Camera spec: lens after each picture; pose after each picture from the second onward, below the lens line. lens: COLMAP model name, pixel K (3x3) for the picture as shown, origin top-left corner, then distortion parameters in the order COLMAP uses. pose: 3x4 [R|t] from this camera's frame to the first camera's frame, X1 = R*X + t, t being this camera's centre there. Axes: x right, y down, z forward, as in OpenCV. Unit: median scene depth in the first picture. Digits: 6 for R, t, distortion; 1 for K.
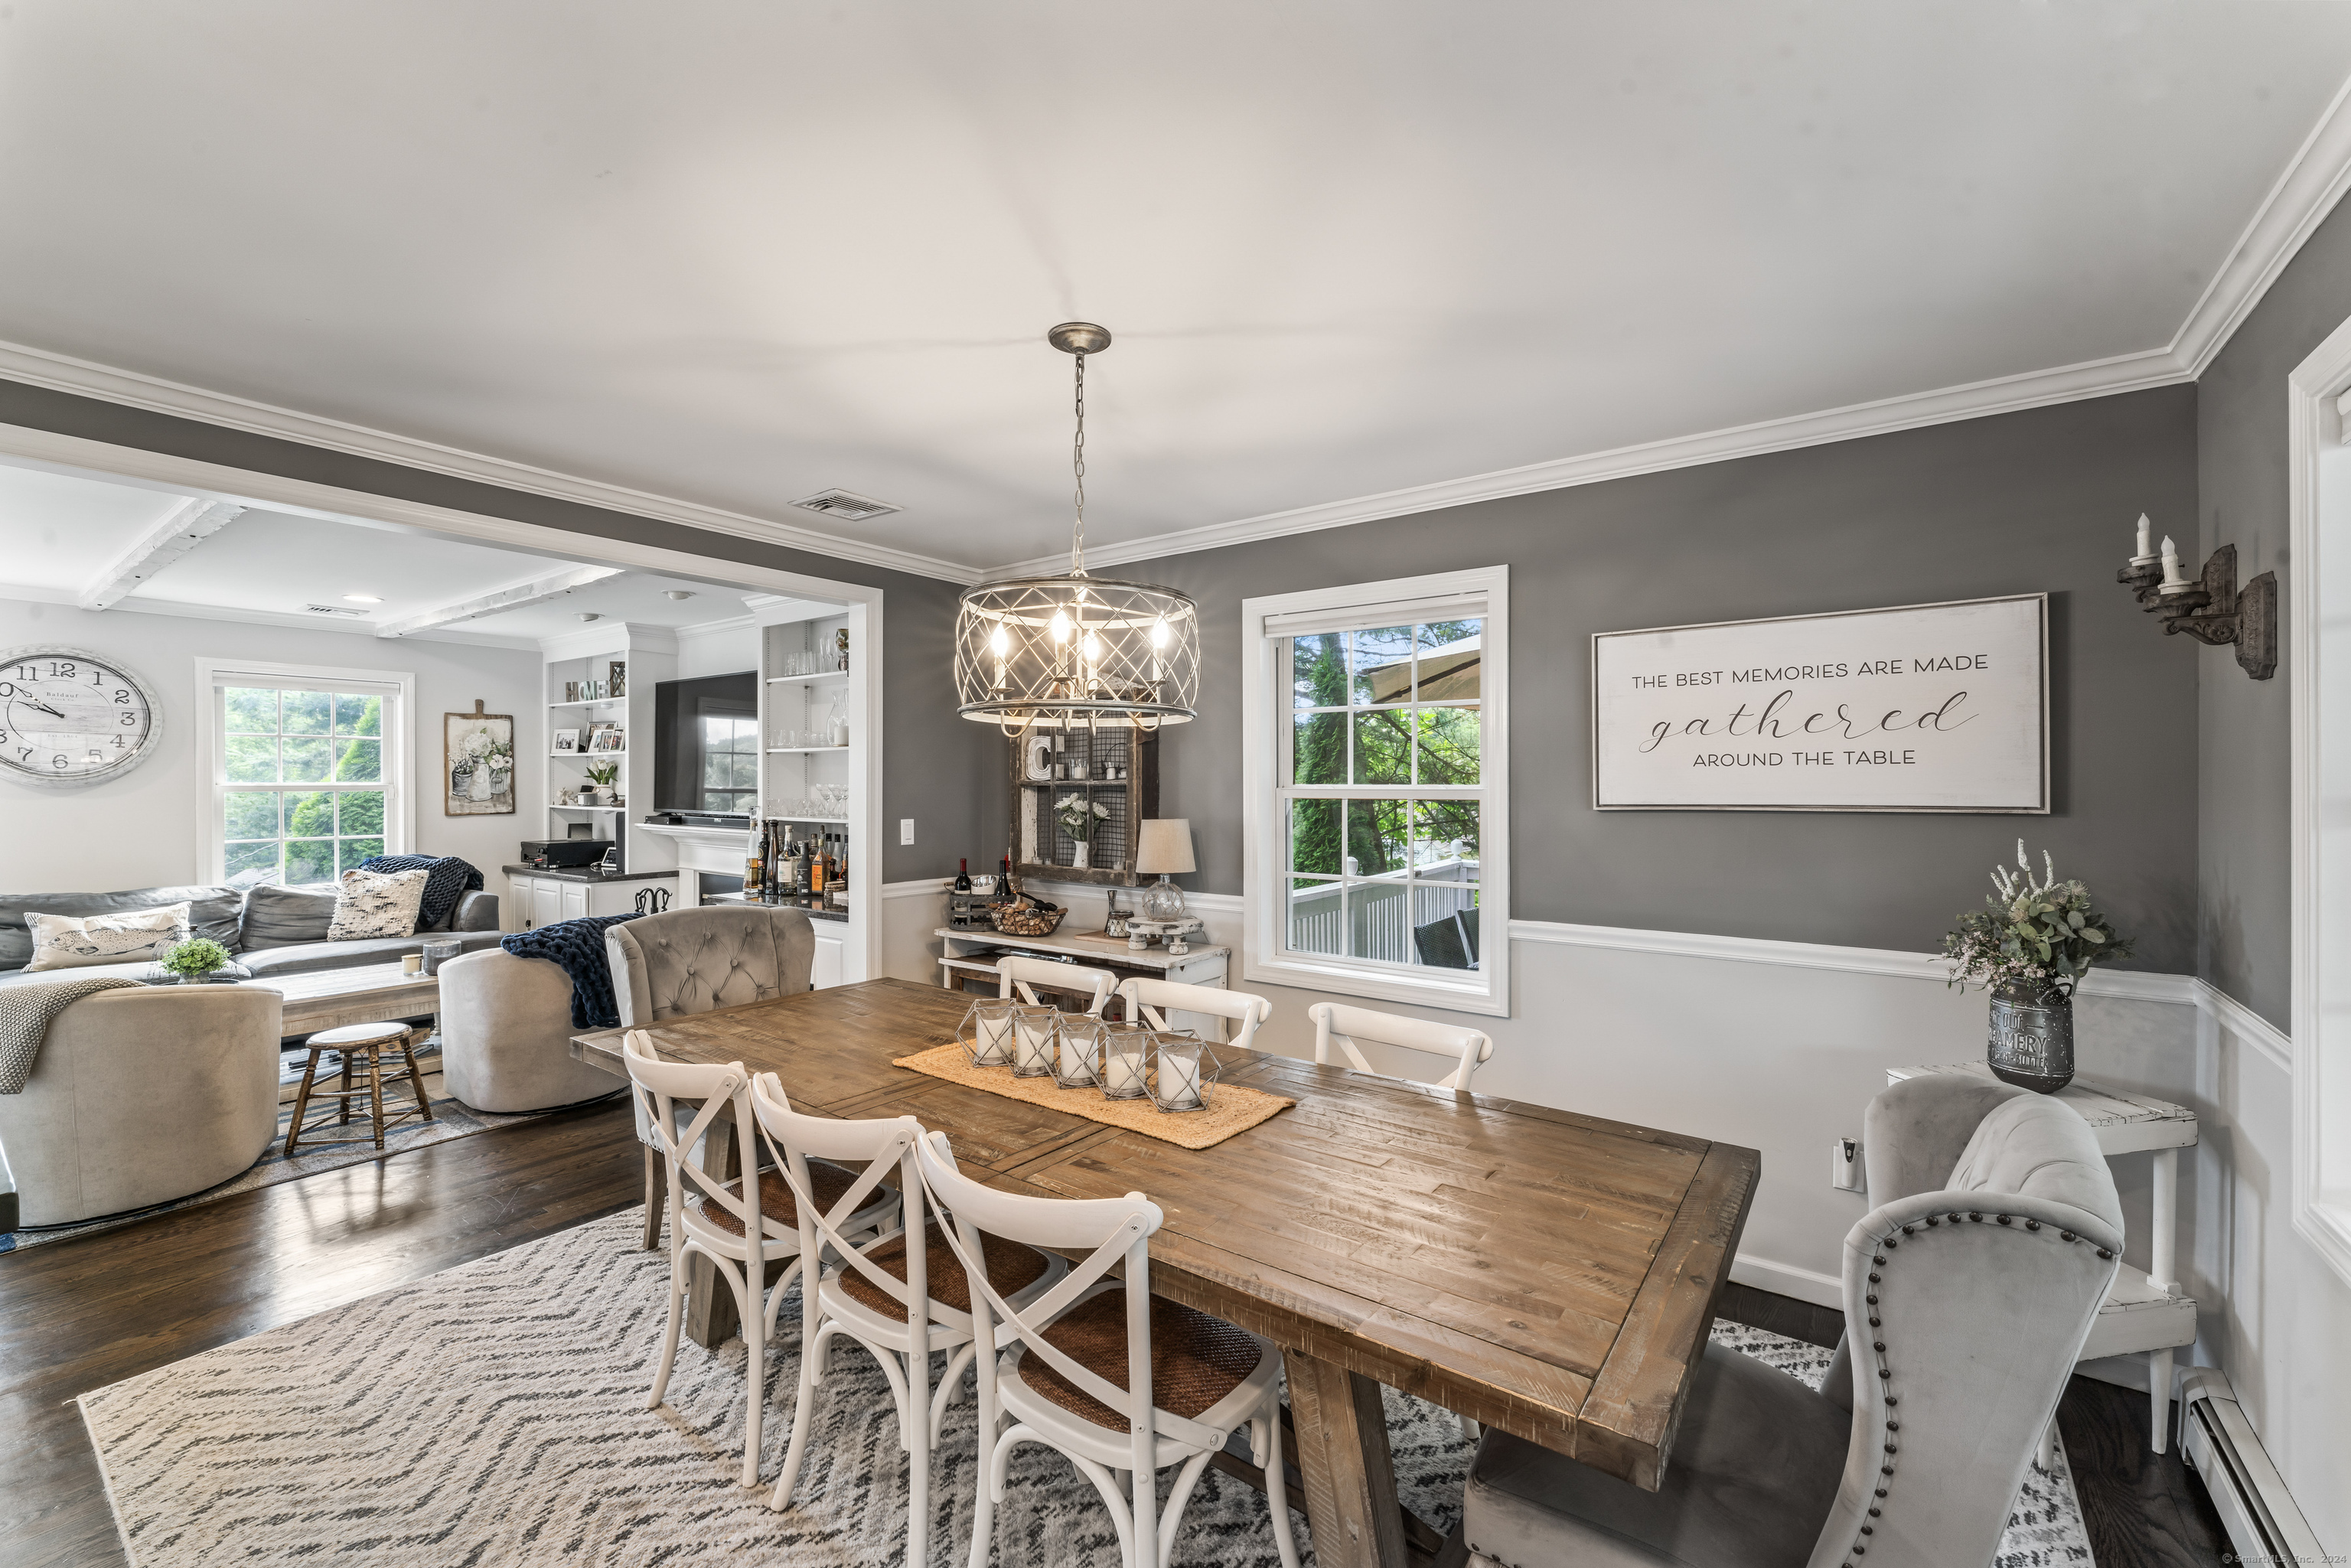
lens RADIAL K [[960.4, 0, 1175.5], [0, 960.4, 784.0], [0, 0, 1]] dist [0.001867, -0.000187]
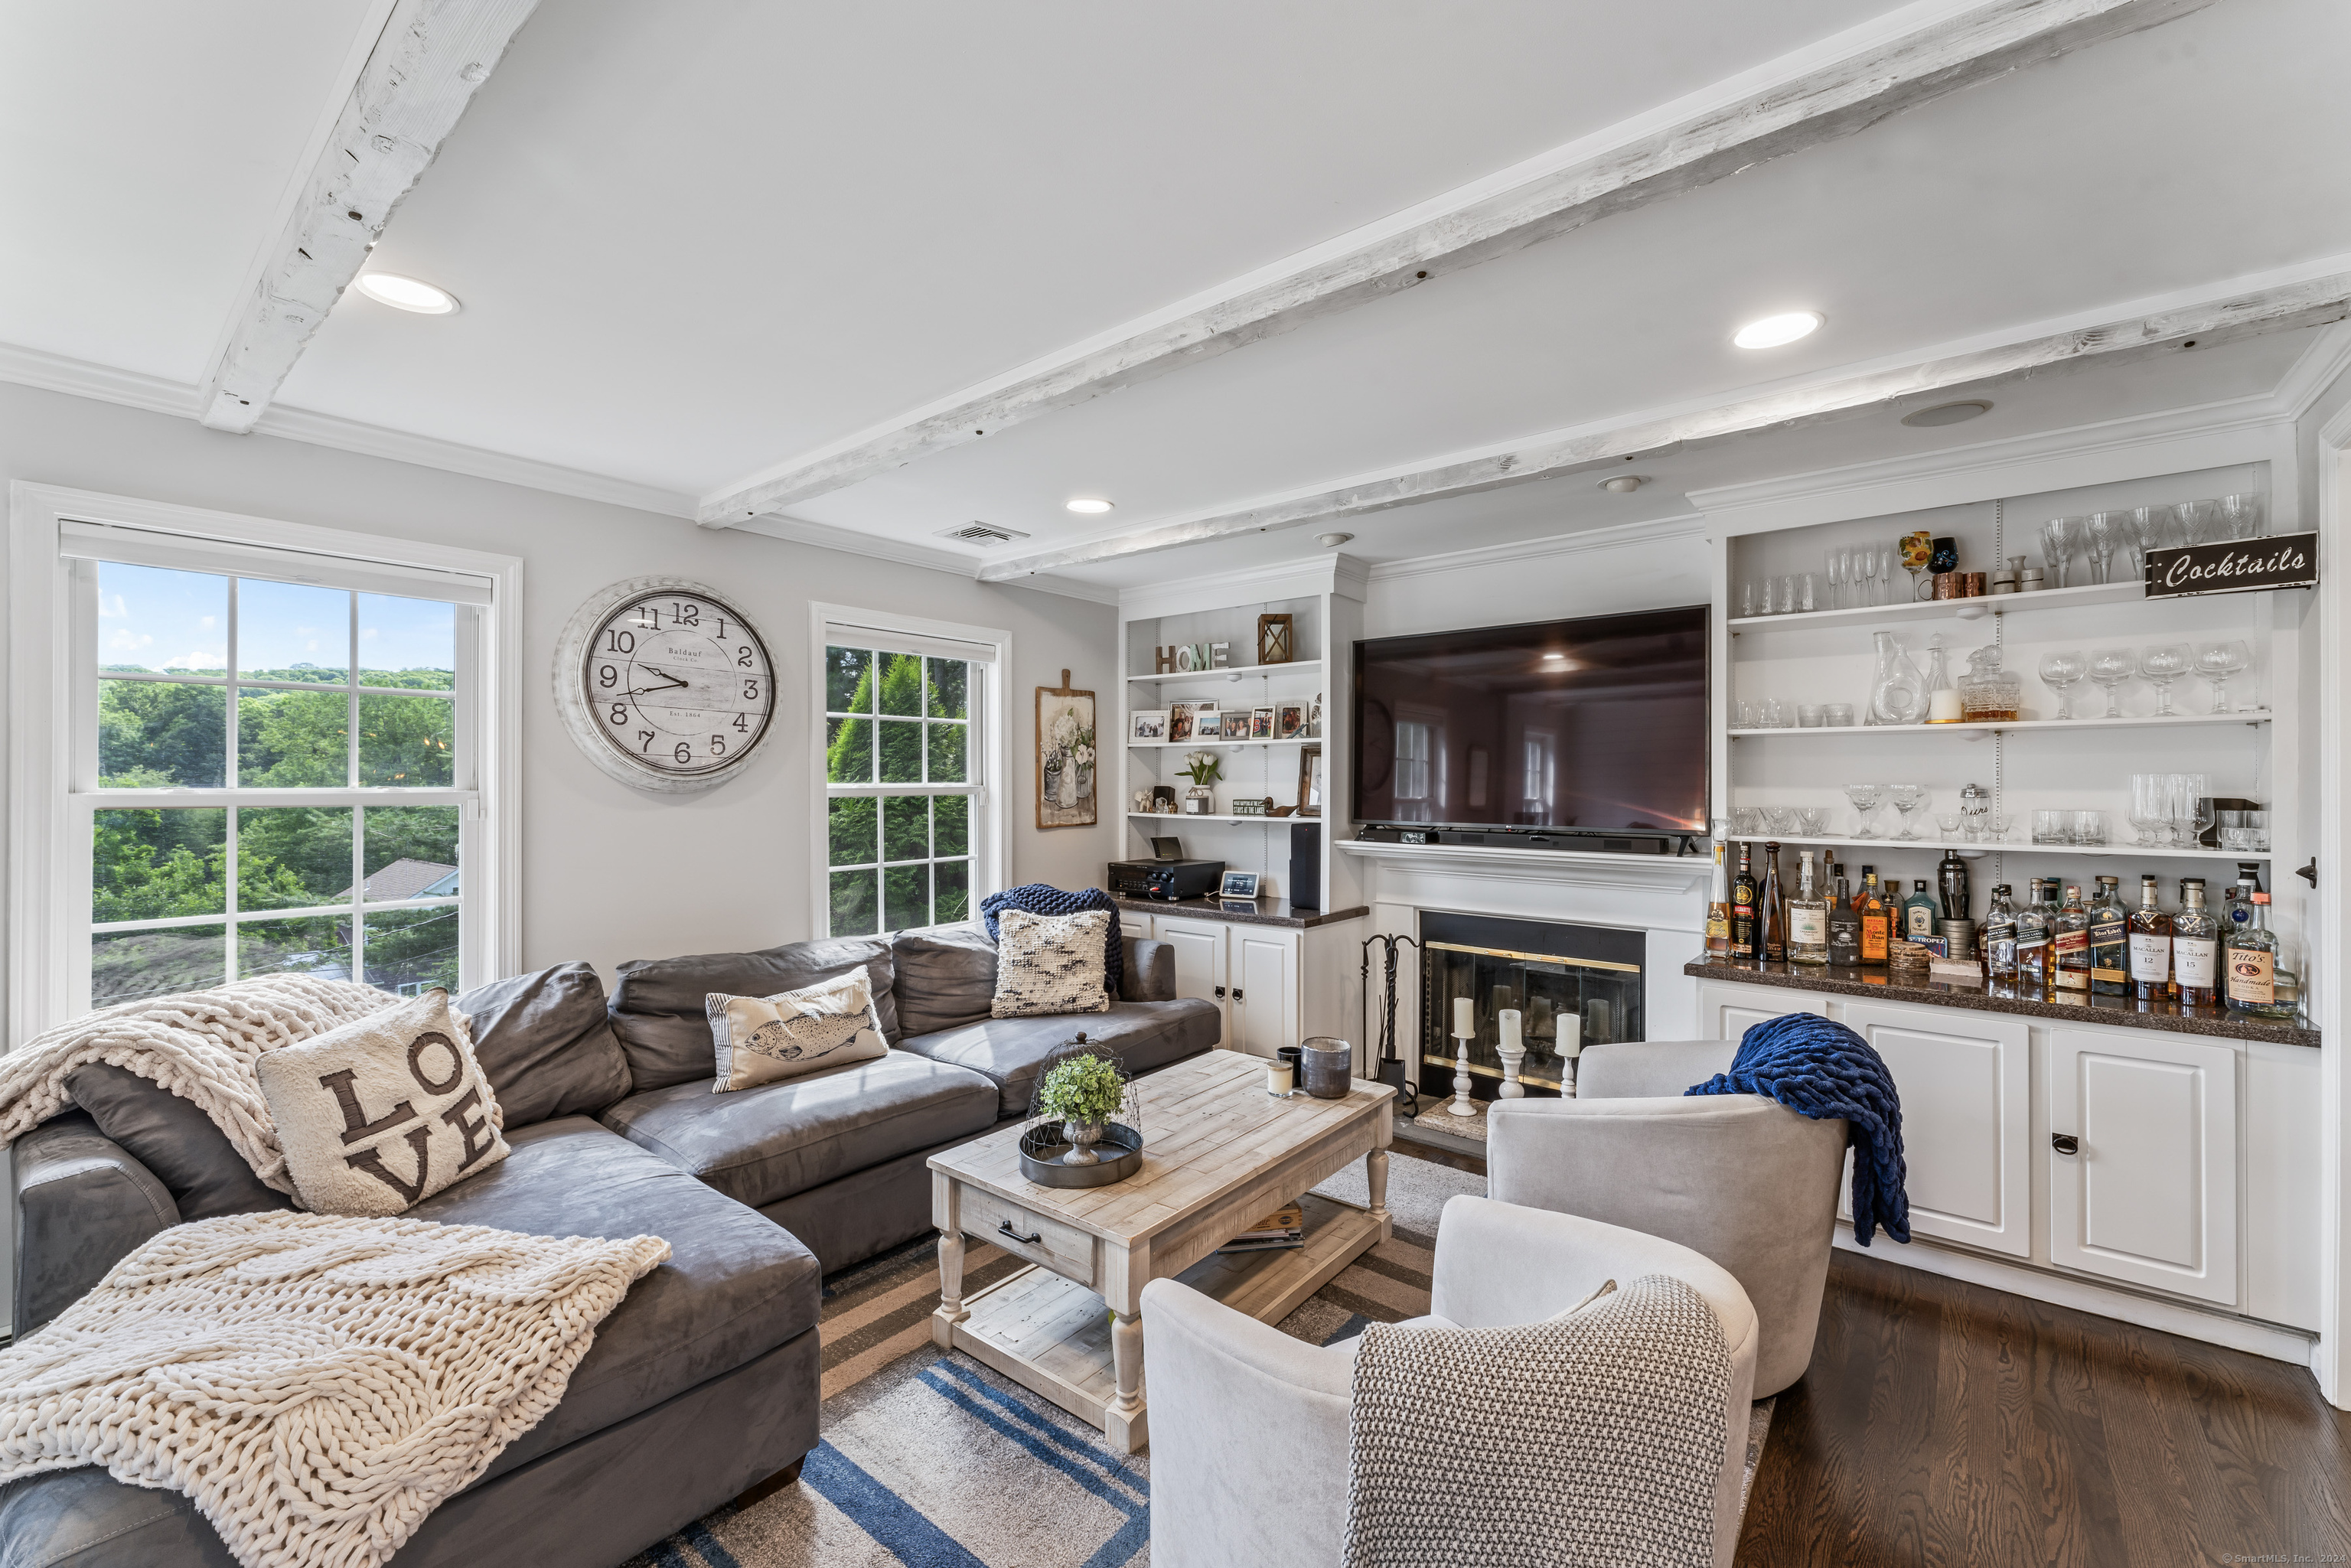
lens RADIAL K [[958.8, 0, 1174.1], [0, 958.8, 777.3], [0, 0, 1]] dist [0.000358, 0.000207]
pose [[0.998222, -0.002418, -0.059563, -0.725902], [0.002153, 0.999987, -0.004519, -0.002649], [0.059574, 0.004383, 0.998214, 0.336066]]
